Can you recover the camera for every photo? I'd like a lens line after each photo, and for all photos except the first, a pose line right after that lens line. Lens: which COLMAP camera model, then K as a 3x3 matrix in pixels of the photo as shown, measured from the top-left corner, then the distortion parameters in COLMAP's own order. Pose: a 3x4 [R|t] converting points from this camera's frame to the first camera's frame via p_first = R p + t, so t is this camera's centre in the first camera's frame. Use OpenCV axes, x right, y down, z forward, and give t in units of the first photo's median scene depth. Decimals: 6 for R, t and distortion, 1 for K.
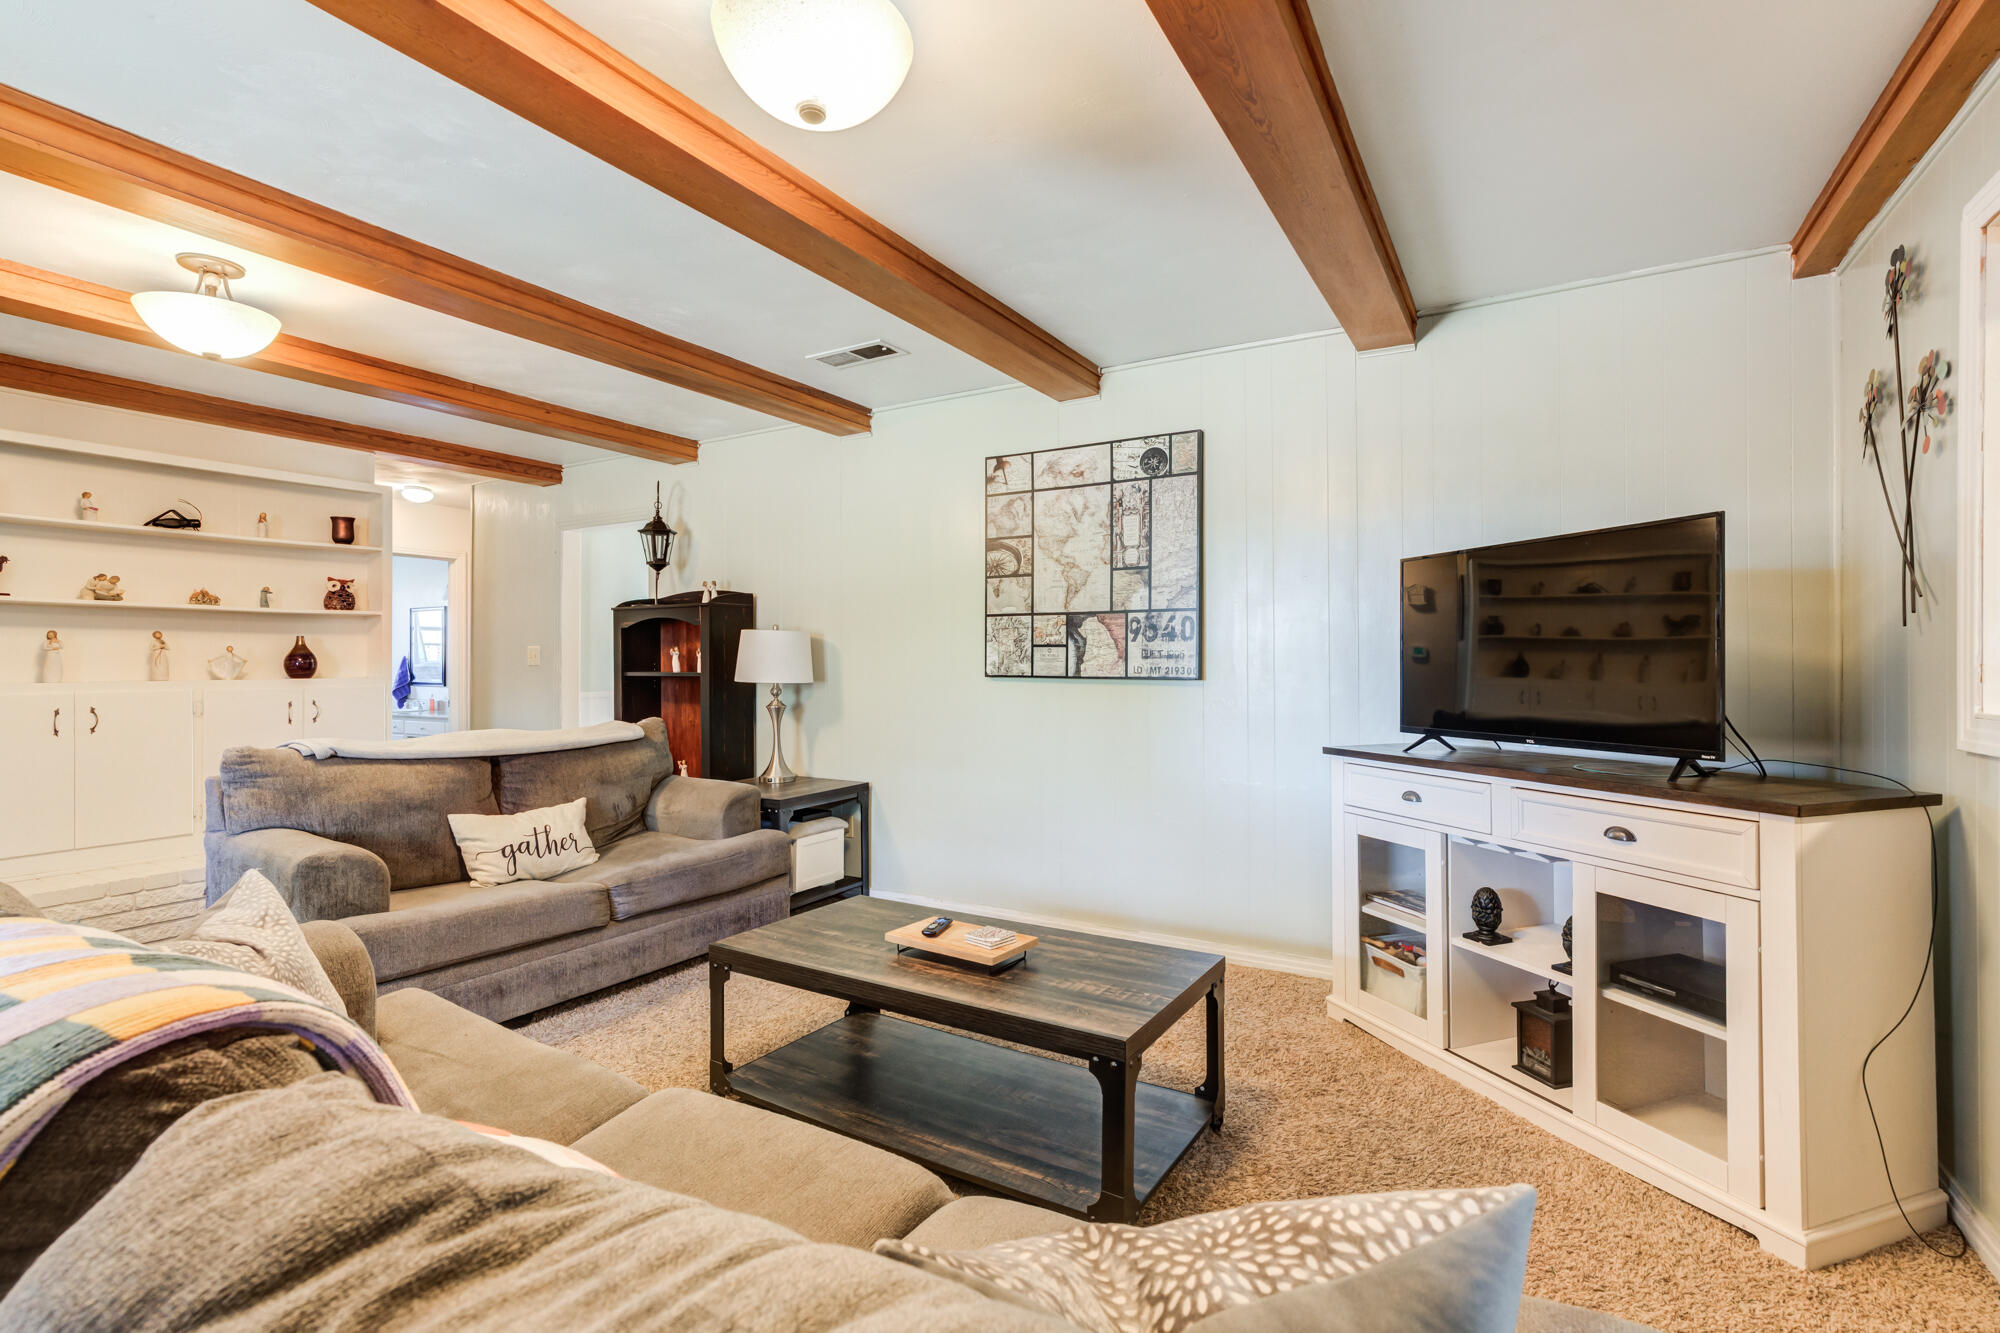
lens RADIAL K [[904.1, 0, 987.4], [0, 904.1, 660.5], [0, 0, 1]] dist [-0.019196, 0.011855]
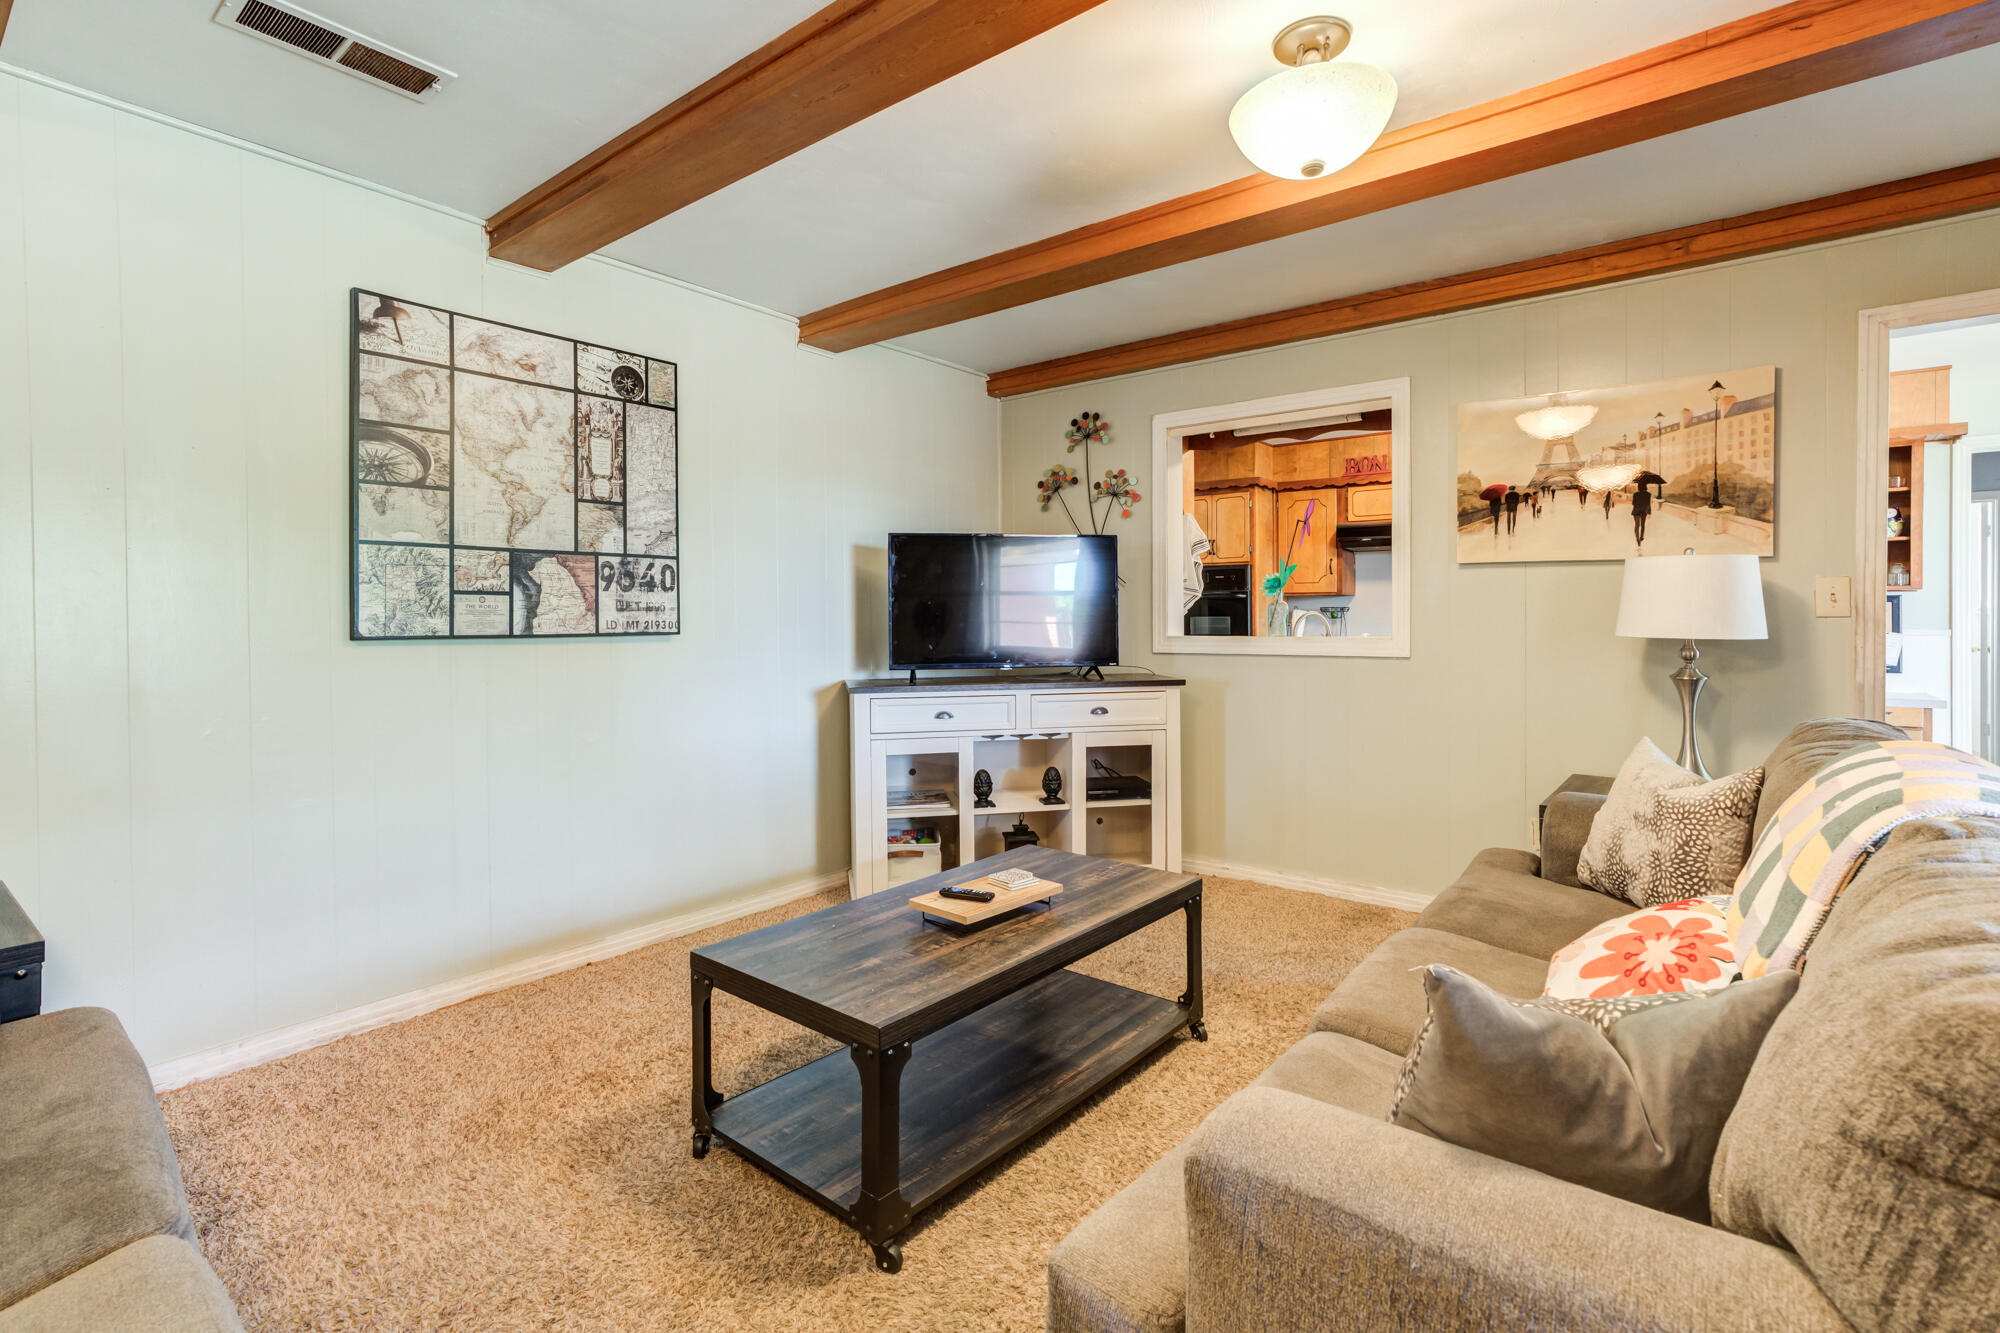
lens RADIAL K [[926.8, 0, 991.2], [0, 926.8, 618.1], [0, 0, 1]] dist [-0.014708, 0.013480]
pose [[0.148408, -0.001848, 0.988924, -0.615823], [0.002653, 0.999995, 0.001471, 0.003870], [-0.988923, 0.002405, 0.148413, 0.510320]]
